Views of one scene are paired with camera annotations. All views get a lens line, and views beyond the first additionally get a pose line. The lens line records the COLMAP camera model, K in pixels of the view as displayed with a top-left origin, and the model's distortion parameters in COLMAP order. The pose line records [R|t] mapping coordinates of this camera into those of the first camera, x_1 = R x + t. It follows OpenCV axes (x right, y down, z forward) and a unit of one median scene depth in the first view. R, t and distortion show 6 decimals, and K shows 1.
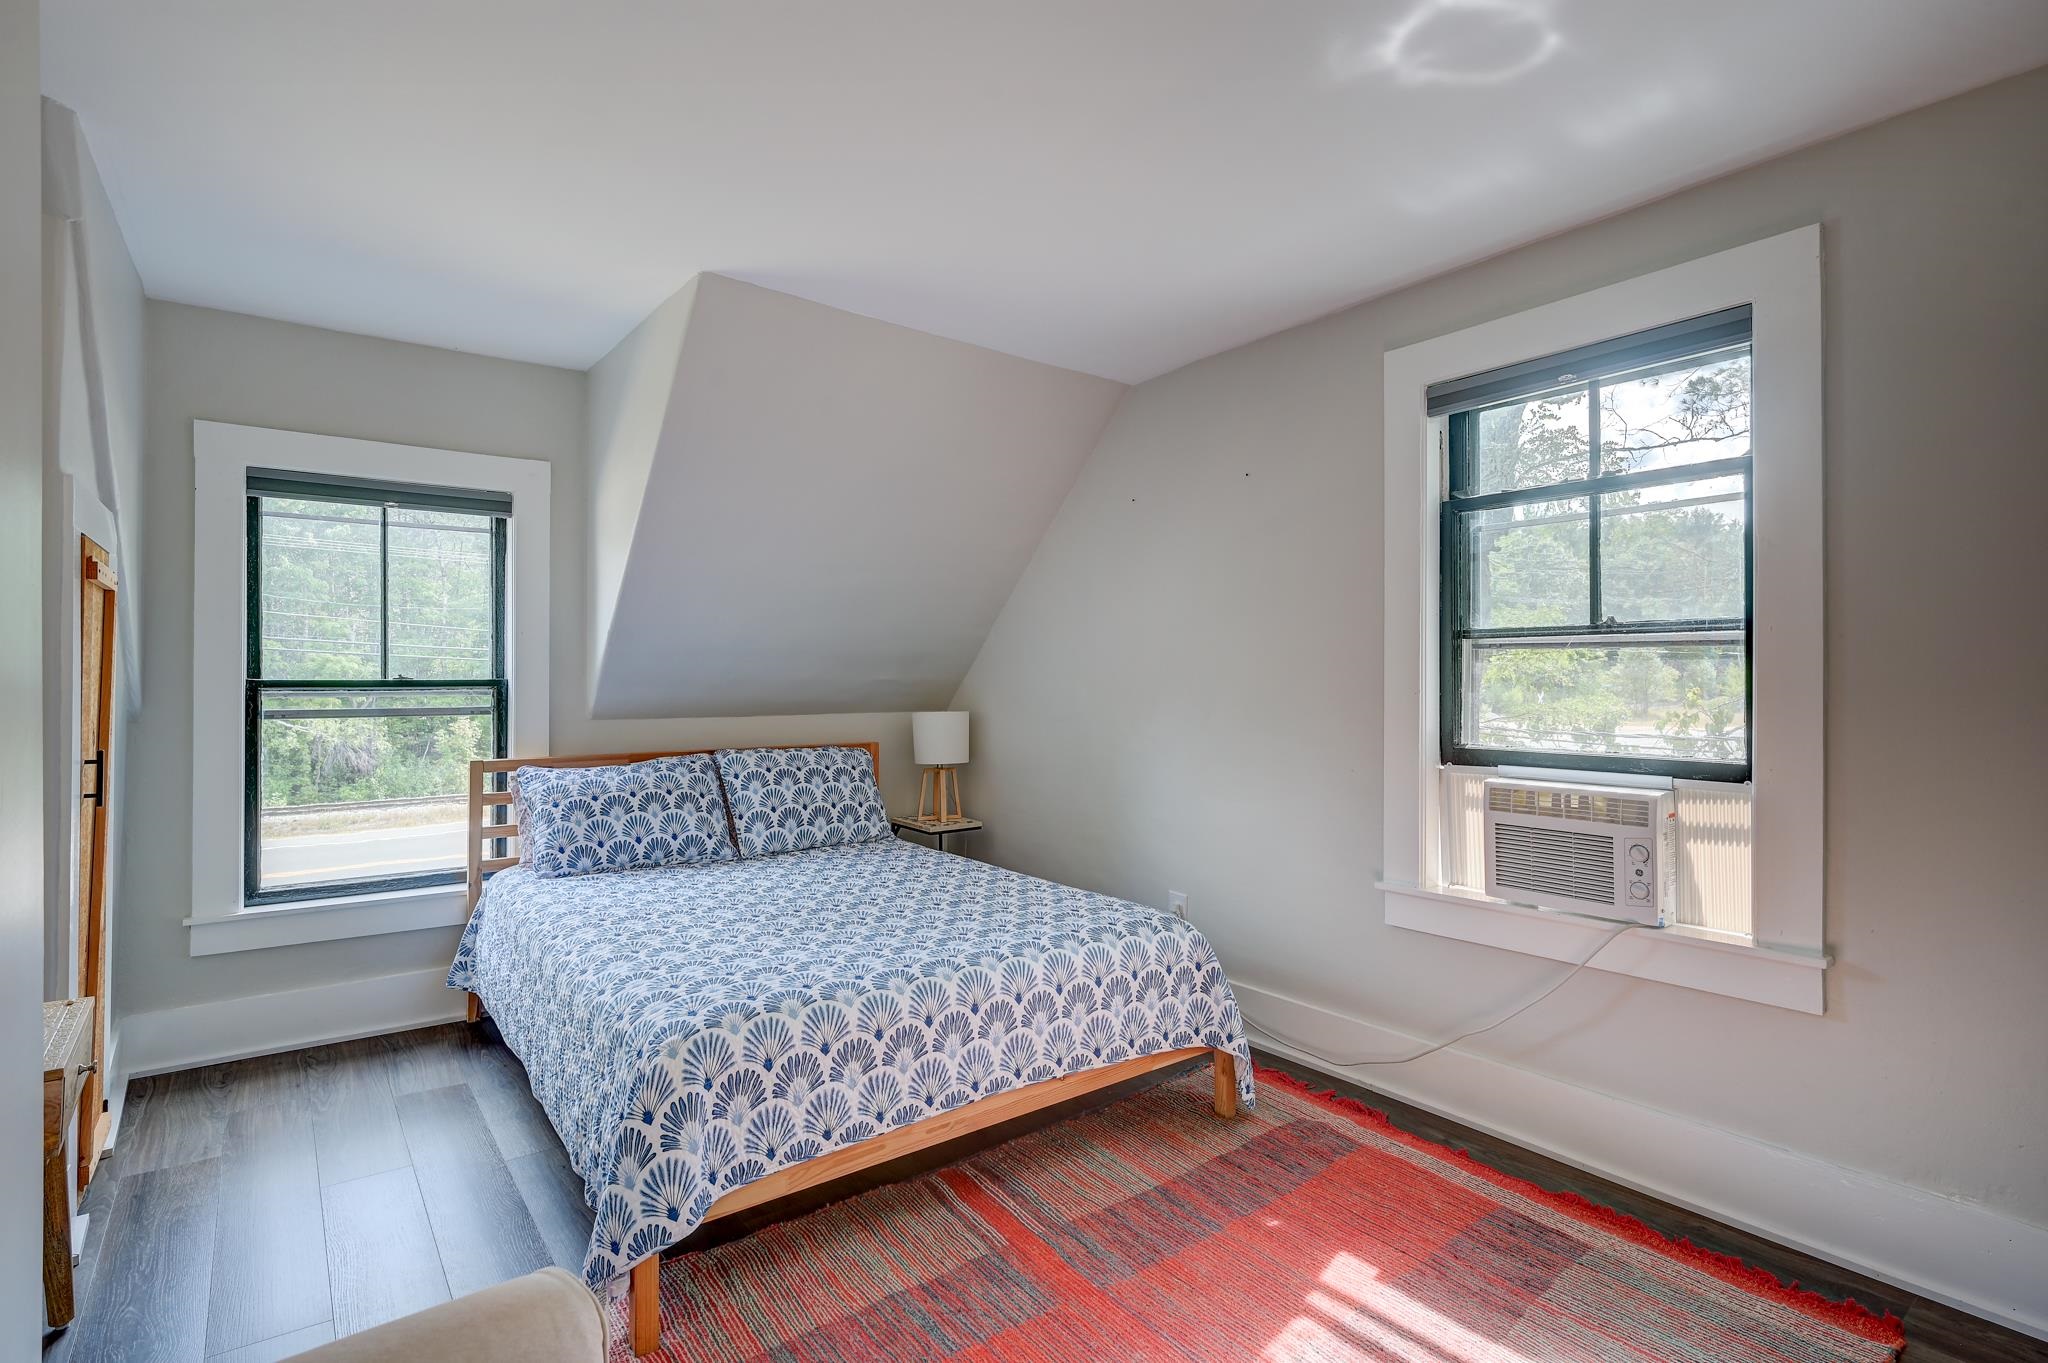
lens RADIAL K [[990.3, 0, 1020.6], [0, 990.3, 672.5], [0, 0, 1]] dist [0.002759, -0.000921]
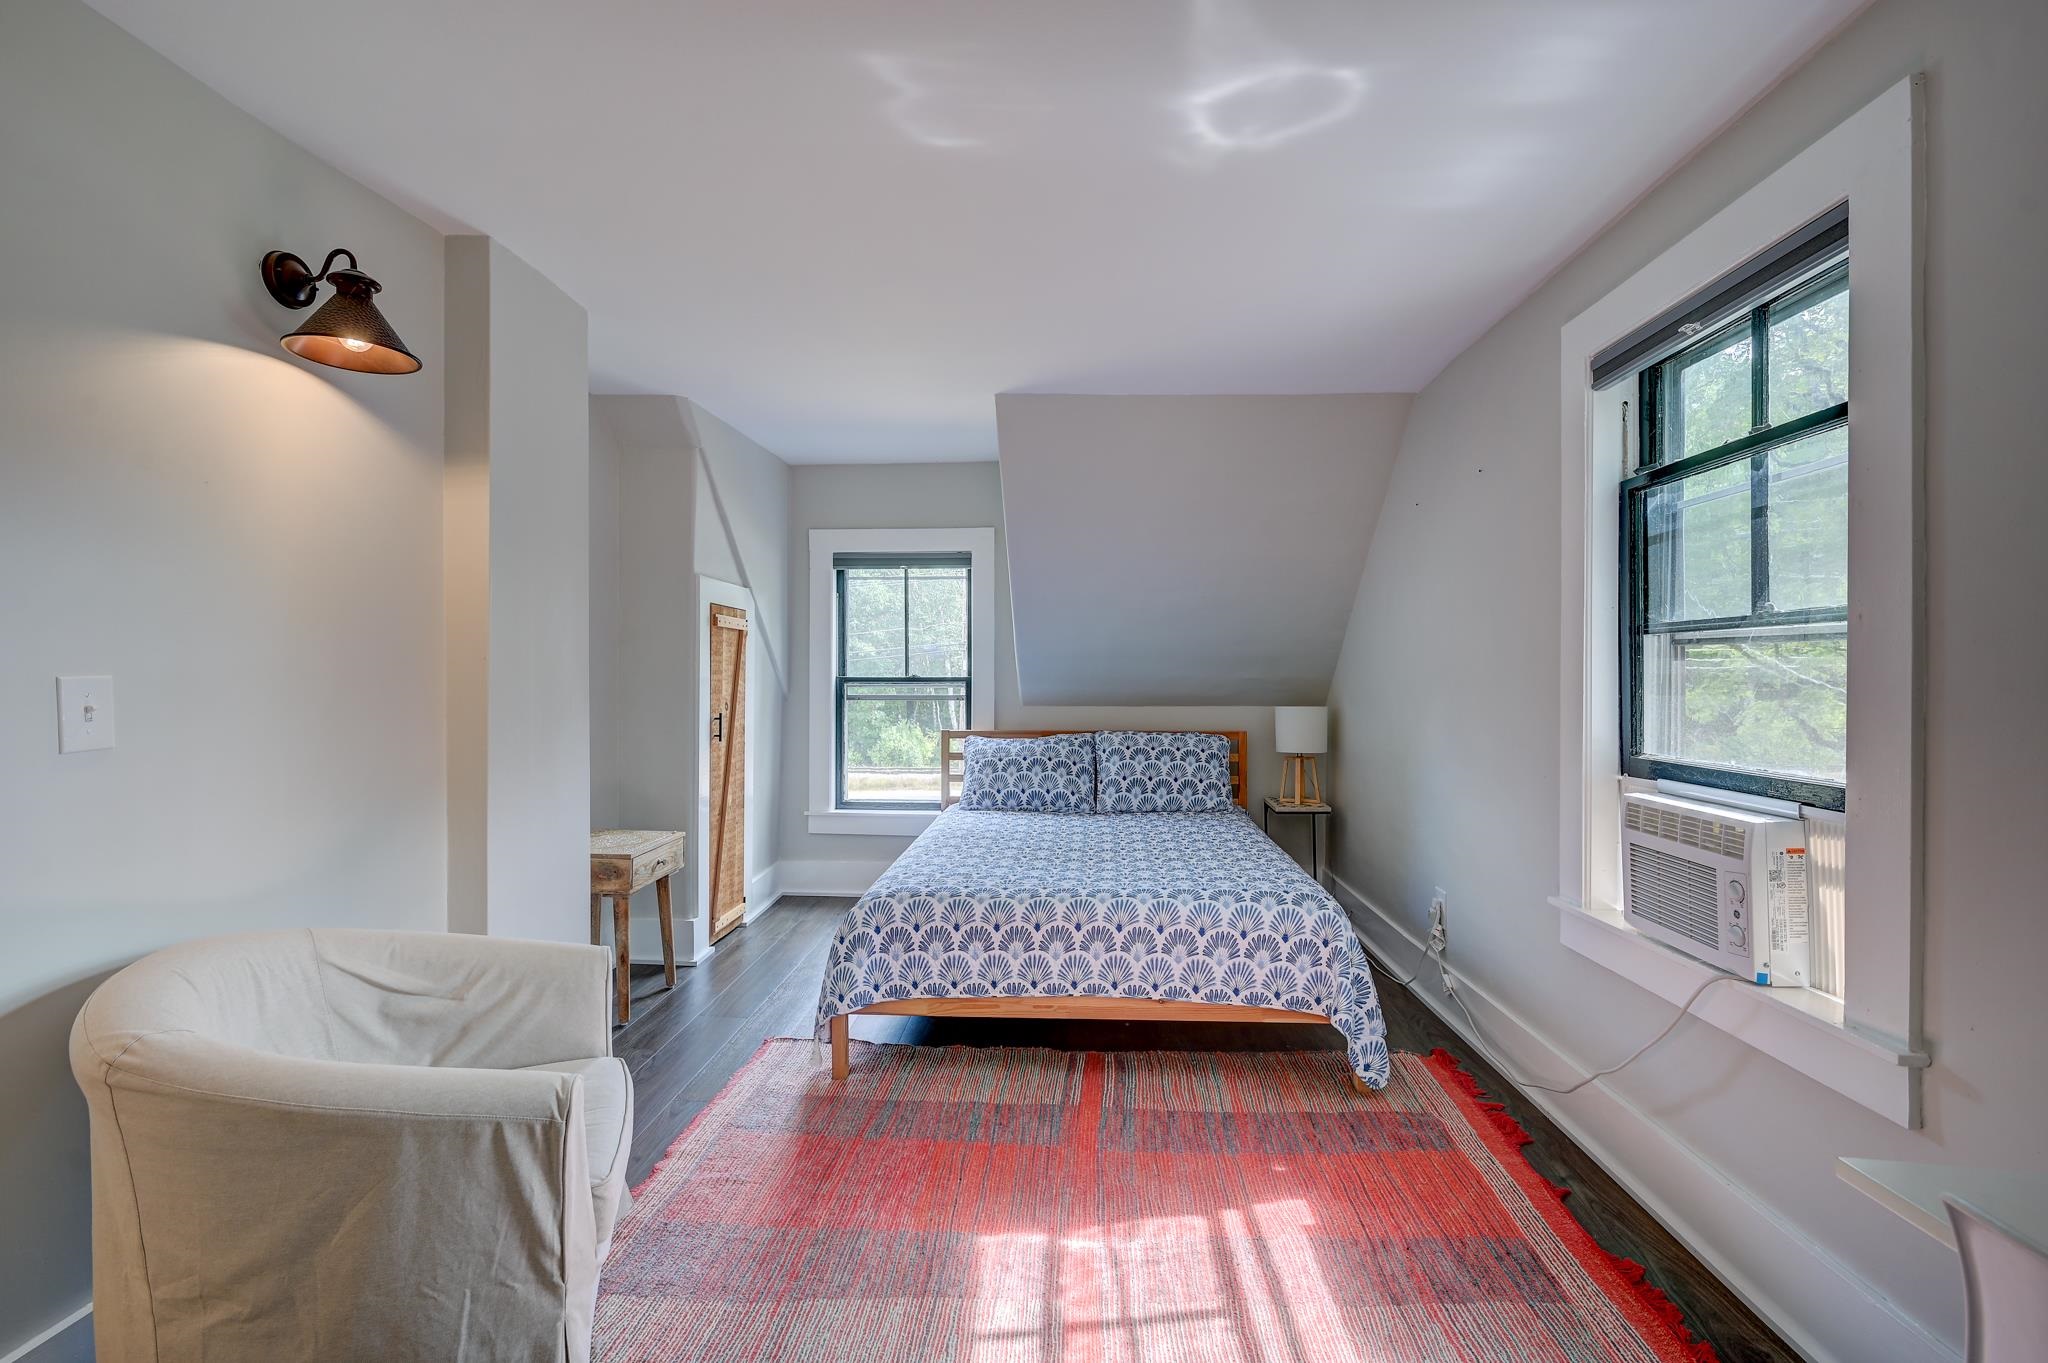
lens RADIAL K [[919.2, 0, 1040.9], [0, 919.2, 671.1], [0, 0, 1]] dist [0.000224, 0.000751]
pose [[0.756443, -0.001954, -0.654057, 0.621494], [0.003448, 0.999994, 0.001000, -0.003804], [0.654051, -0.003011, 0.756444, 0.033498]]
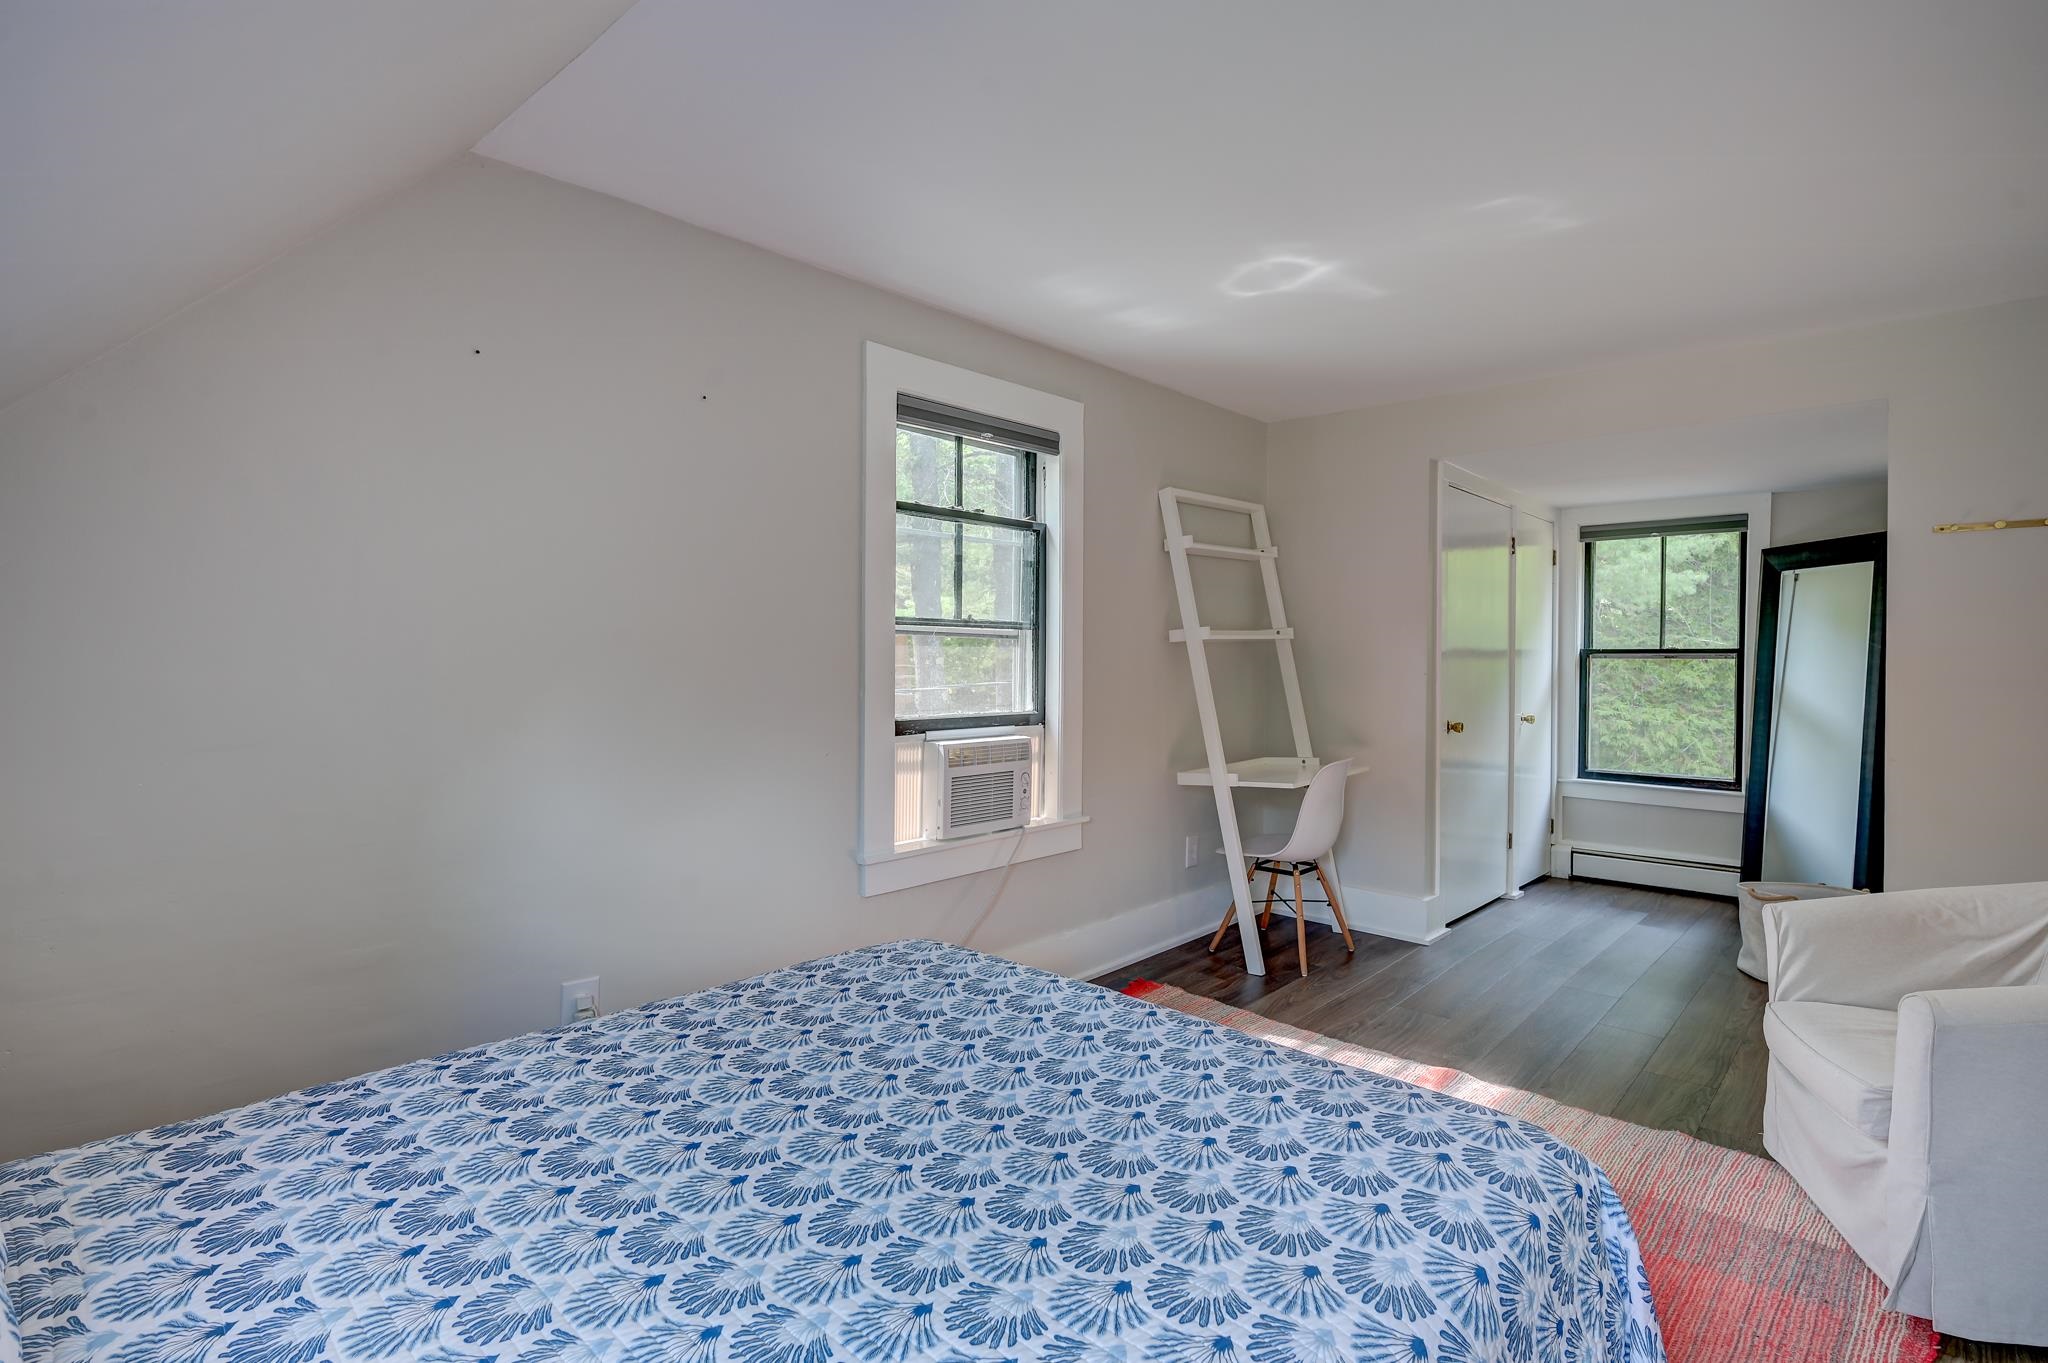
lens RADIAL K [[990.3, 0, 1037.6], [0, 990.3, 690.0], [0, 0, 1]] dist [0.002759, -0.000921]
pose [[-0.153360, -0.036511, 0.987496, -0.756420], [-0.012627, 0.999308, 0.034987, -0.003118], [-0.988090, -0.007103, -0.153715, 1.087317]]
